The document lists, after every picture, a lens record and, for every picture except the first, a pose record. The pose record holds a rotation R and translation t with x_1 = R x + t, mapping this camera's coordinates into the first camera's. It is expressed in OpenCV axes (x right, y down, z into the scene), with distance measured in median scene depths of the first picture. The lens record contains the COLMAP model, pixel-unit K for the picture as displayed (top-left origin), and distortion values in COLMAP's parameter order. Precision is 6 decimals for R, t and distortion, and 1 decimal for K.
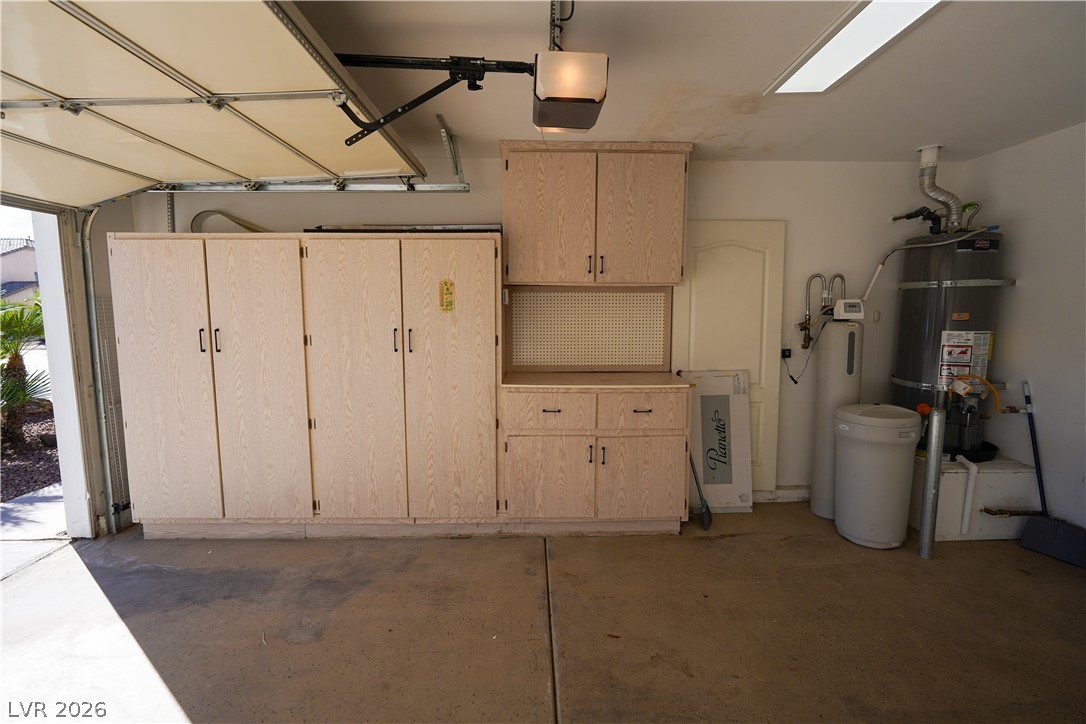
lens RADIAL K [[493.5, 0, 538.4], [0, 493.5, 358.1], [0, 0, 1]] dist [-0.021730, 0.009285]
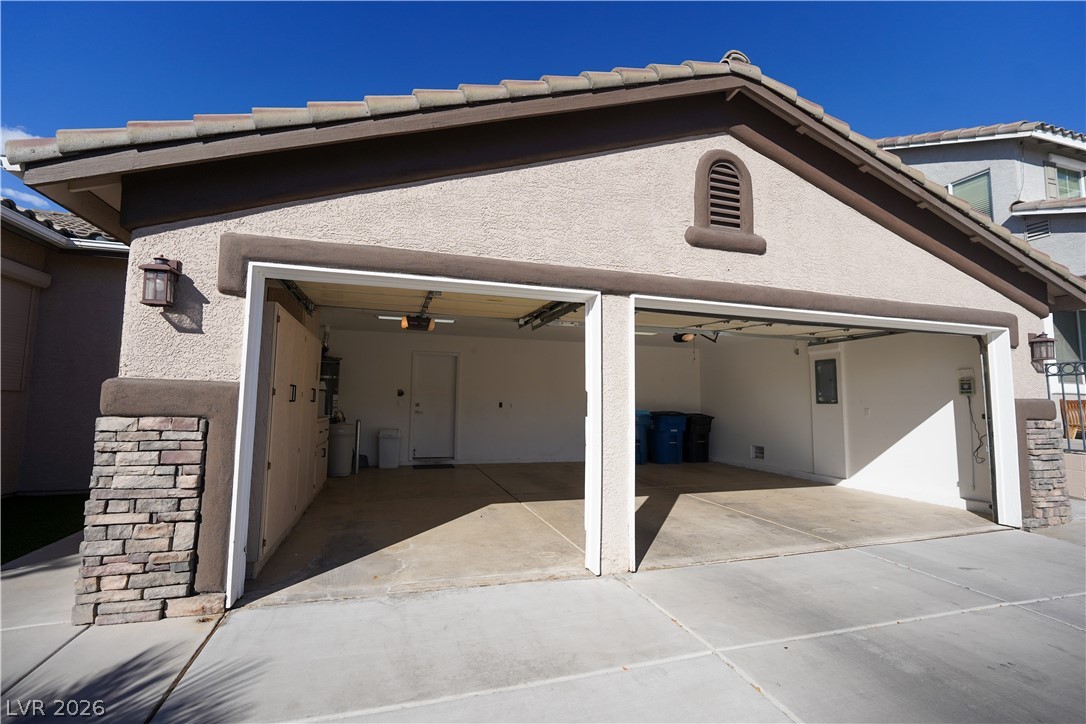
lens RADIAL K [[481.6, 0, 538.2], [0, 481.6, 358.2], [0, 0, 1]] dist [-0.020580, 0.008691]
pose [[-0.278773, 0.085035, 0.956585, -2.007039], [0.088944, 0.994077, -0.062447, 0.009484], [-0.956229, 0.067674, -0.284685, 0.666770]]
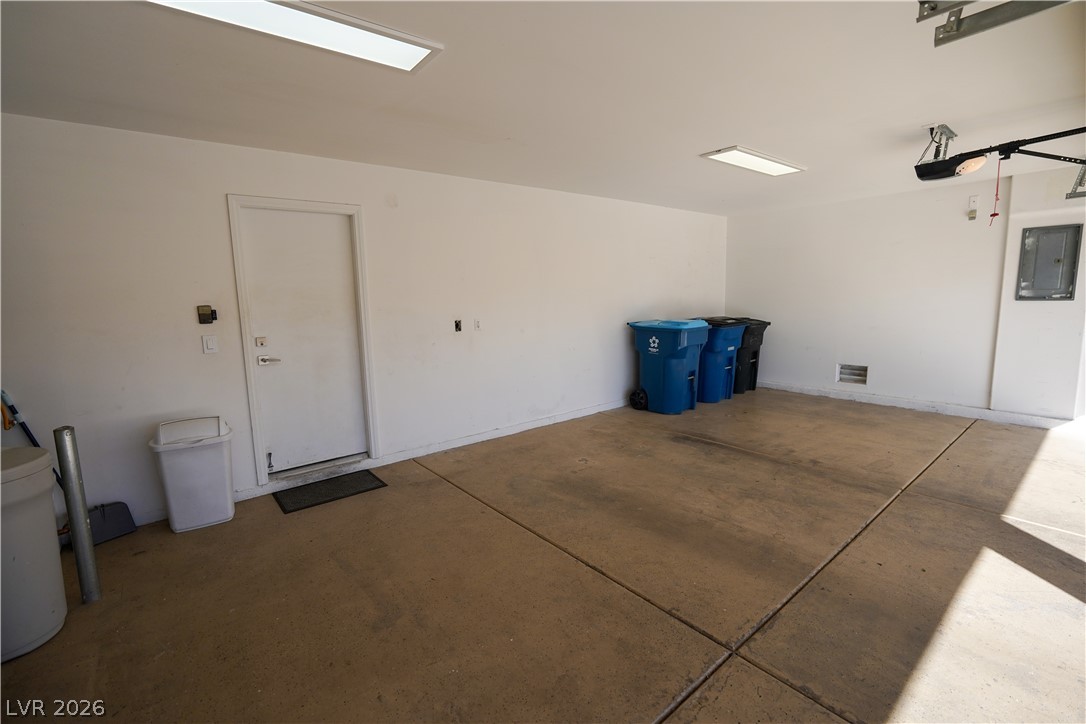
lens RADIAL K [[481.6, 0, 538.2], [0, 481.6, 358.2], [0, 0, 1]] dist [-0.020580, 0.008691]
pose [[-0.615062, -0.092932, 0.782983, -0.268203], [0.108582, 0.973586, 0.200850, -0.074230], [-0.780967, 0.208554, -0.588725, 0.716913]]
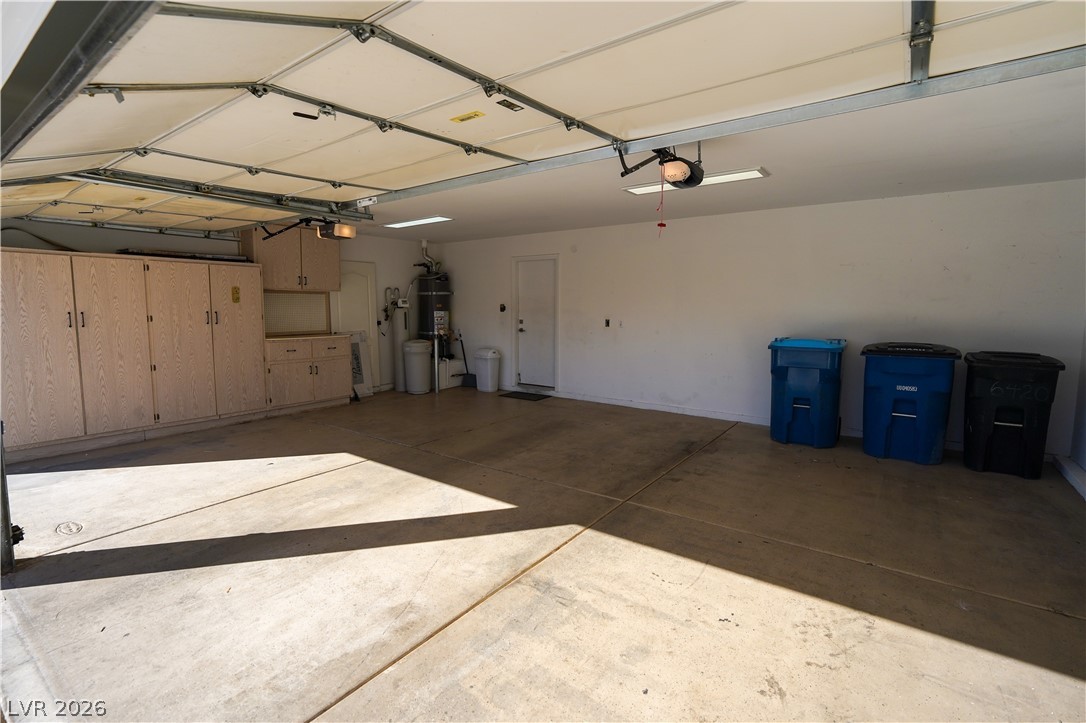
lens RADIAL K [[493.5, 0, 538.4], [0, 493.5, 357.6], [0, 0, 1]] dist [-0.021730, 0.009285]
pose [[0.608633, -0.080350, 0.789373, -0.944513], [0.080907, 0.995959, 0.038996, 0.135002], [-0.789316, 0.040132, 0.612674, -1.056389]]
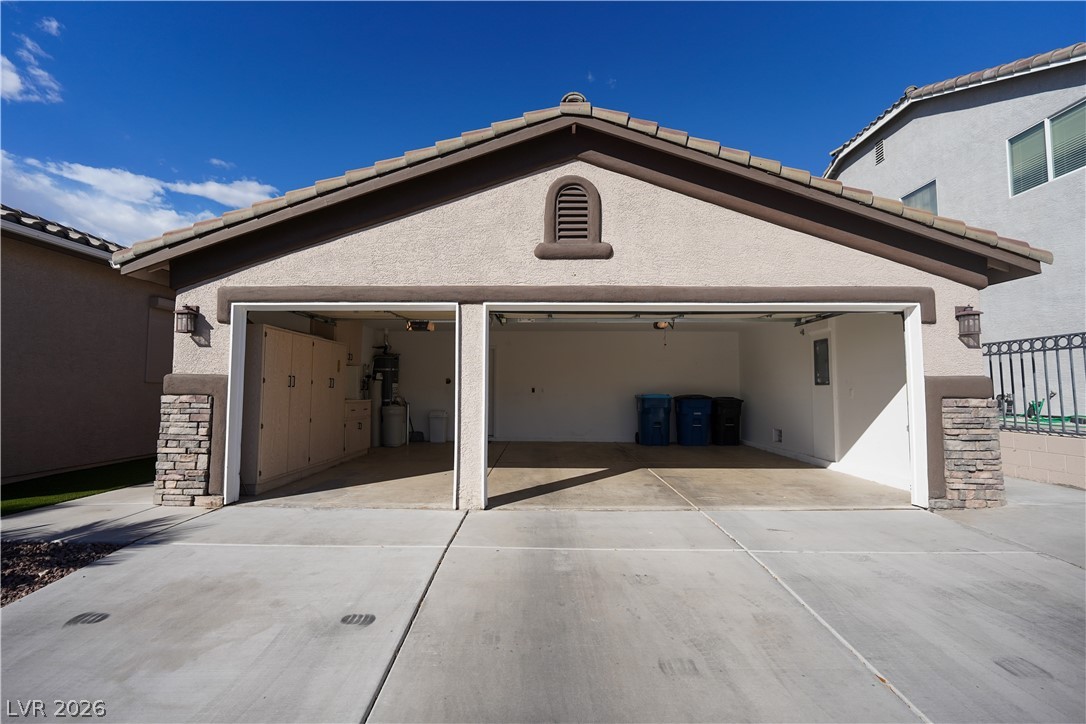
lens RADIAL K [[493.5, 0, 538.4], [0, 493.5, 358.1], [0, 0, 1]] dist [-0.021730, 0.009285]
pose [[0.033208, 0.064413, 0.997371, -2.537388], [0.103022, 0.992385, -0.067521, 0.106406], [-0.994125, 0.104993, 0.026319, -0.106163]]
